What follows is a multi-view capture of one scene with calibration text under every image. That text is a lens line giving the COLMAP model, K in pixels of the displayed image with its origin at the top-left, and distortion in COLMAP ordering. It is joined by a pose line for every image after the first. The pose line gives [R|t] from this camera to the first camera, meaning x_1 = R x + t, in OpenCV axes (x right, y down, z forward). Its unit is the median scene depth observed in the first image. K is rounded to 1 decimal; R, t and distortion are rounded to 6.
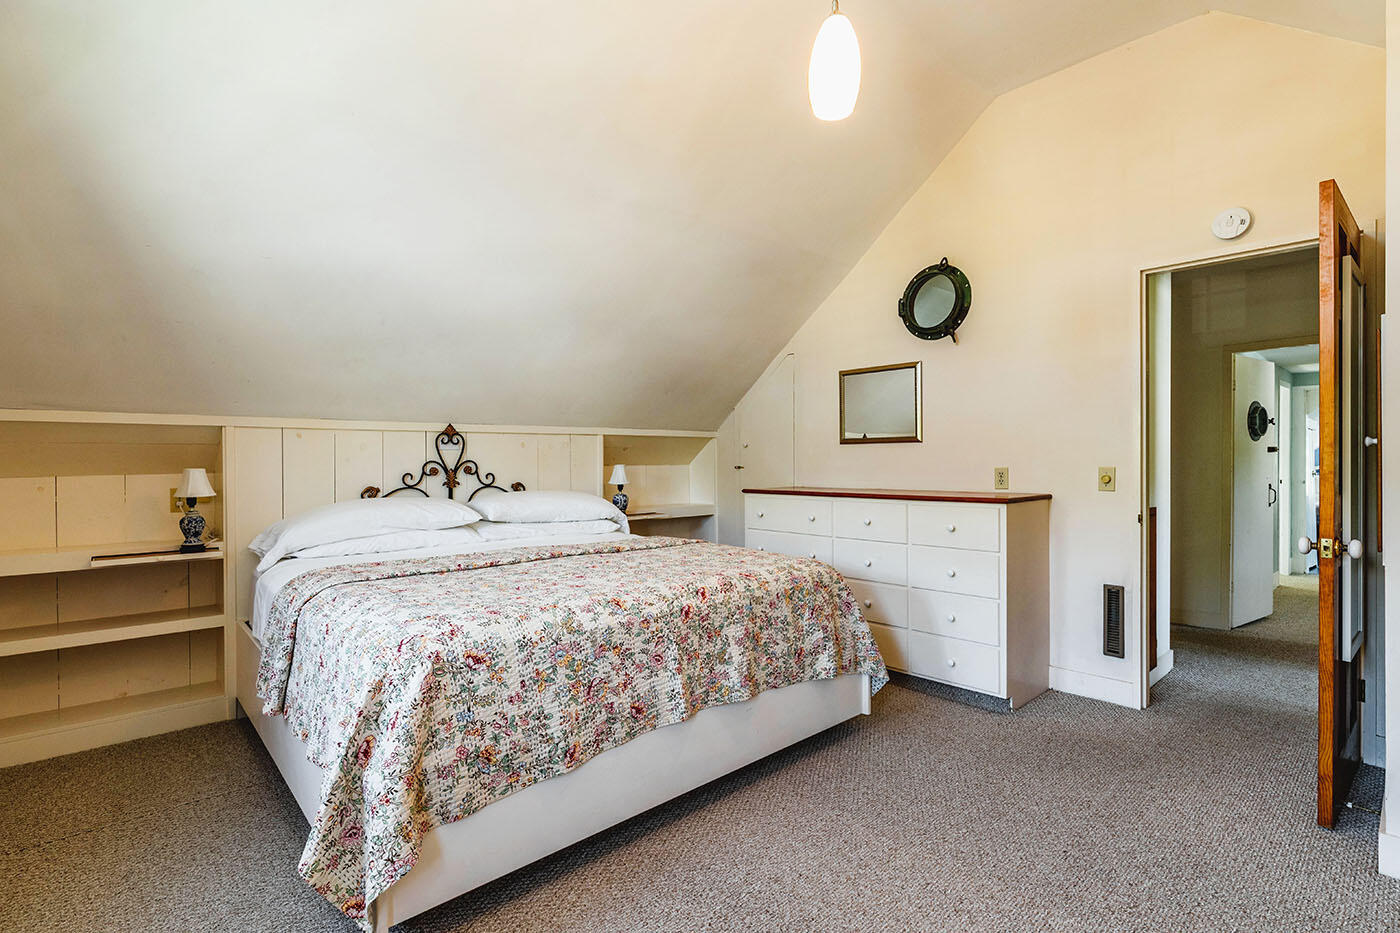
lens RADIAL K [[641.3, 0, 692.8], [0, 641.3, 464.7], [0, 0, 1]] dist [-0.005956, 0.000000]
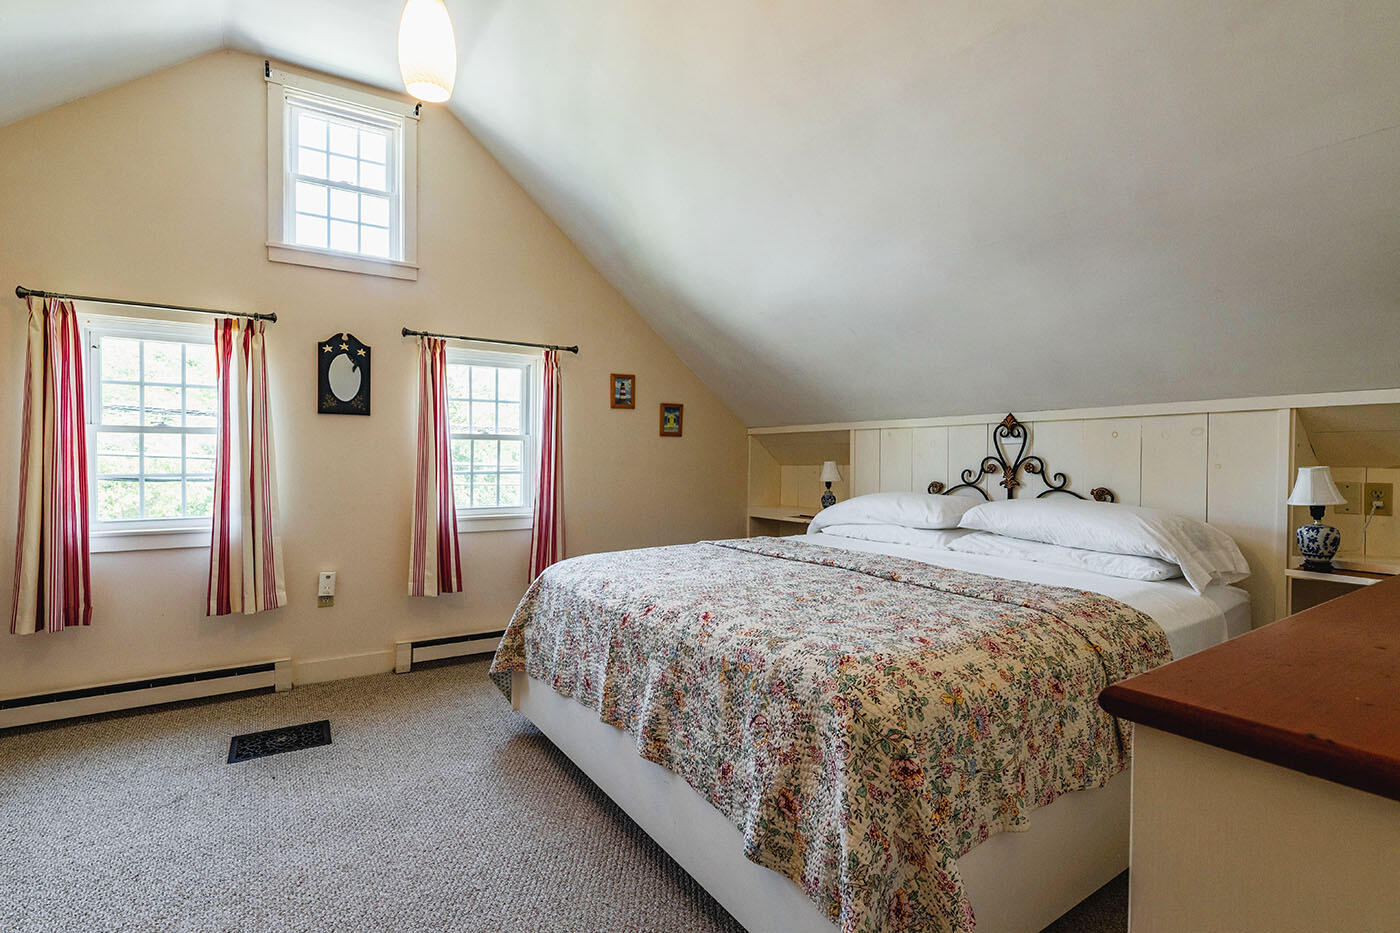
lens RADIAL K [[641.3, 0, 700.9], [0, 641.3, 460.5], [0, 0, 1]] dist [-0.005956, 0.000000]
pose [[-0.109314, 0.011824, -0.993937, 0.527169], [-0.008116, 0.999885, 0.012788, -0.008959], [0.993974, 0.009464, -0.109206, 0.701215]]
